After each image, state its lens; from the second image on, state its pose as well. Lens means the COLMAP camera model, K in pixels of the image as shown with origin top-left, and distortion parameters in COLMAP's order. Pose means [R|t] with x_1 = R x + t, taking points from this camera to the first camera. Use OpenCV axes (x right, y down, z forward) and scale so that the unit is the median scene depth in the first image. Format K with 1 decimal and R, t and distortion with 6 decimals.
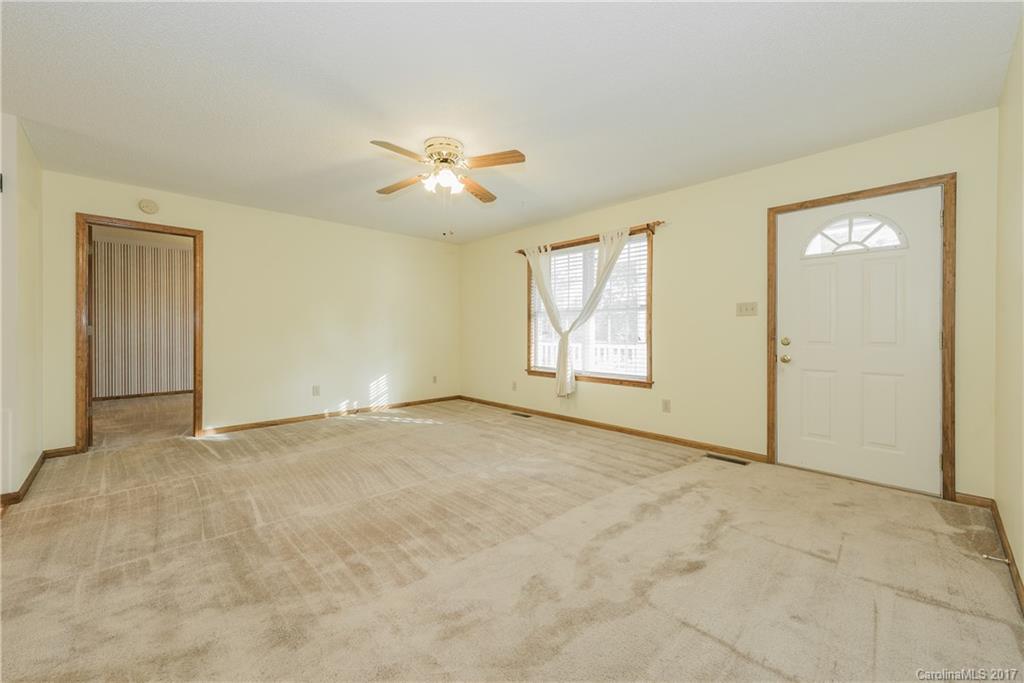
lens RADIAL K [[399.4, 0, 515.3], [0, 399.4, 335.1], [0, 0, 1]] dist [0.004058, -0.000183]
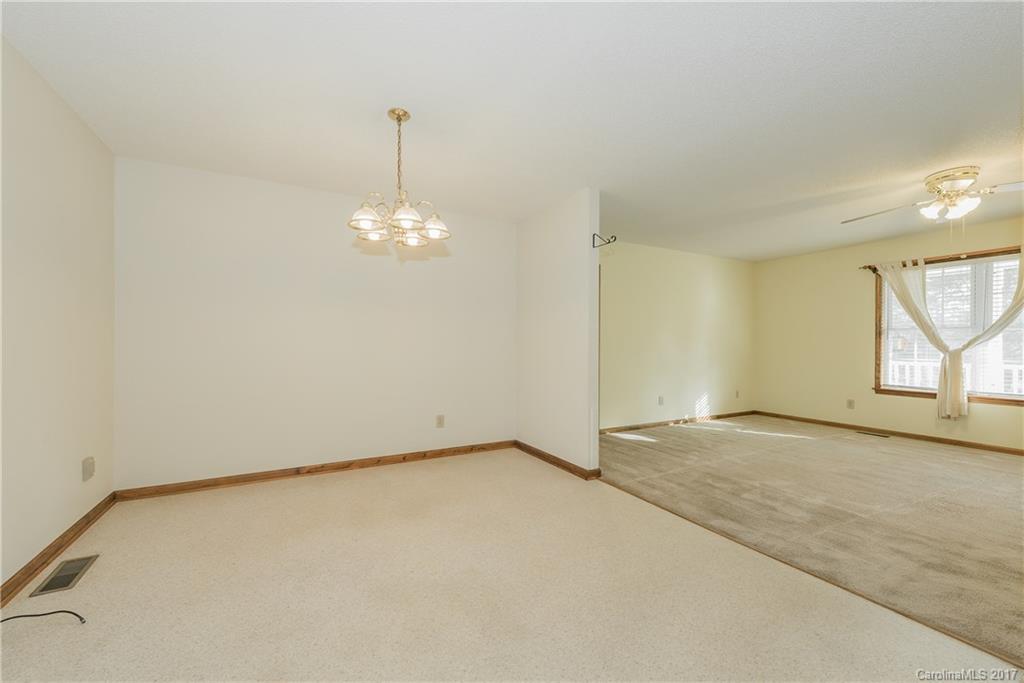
lens RADIAL K [[399.4, 0, 517.7], [0, 399.4, 345.0], [0, 0, 1]] dist [0.004058, -0.000183]
pose [[0.962740, 0.005471, -0.270373, -0.612666], [-0.007377, 0.999955, -0.006033, -0.006560], [0.270328, 0.007803, 0.962737, -0.195448]]
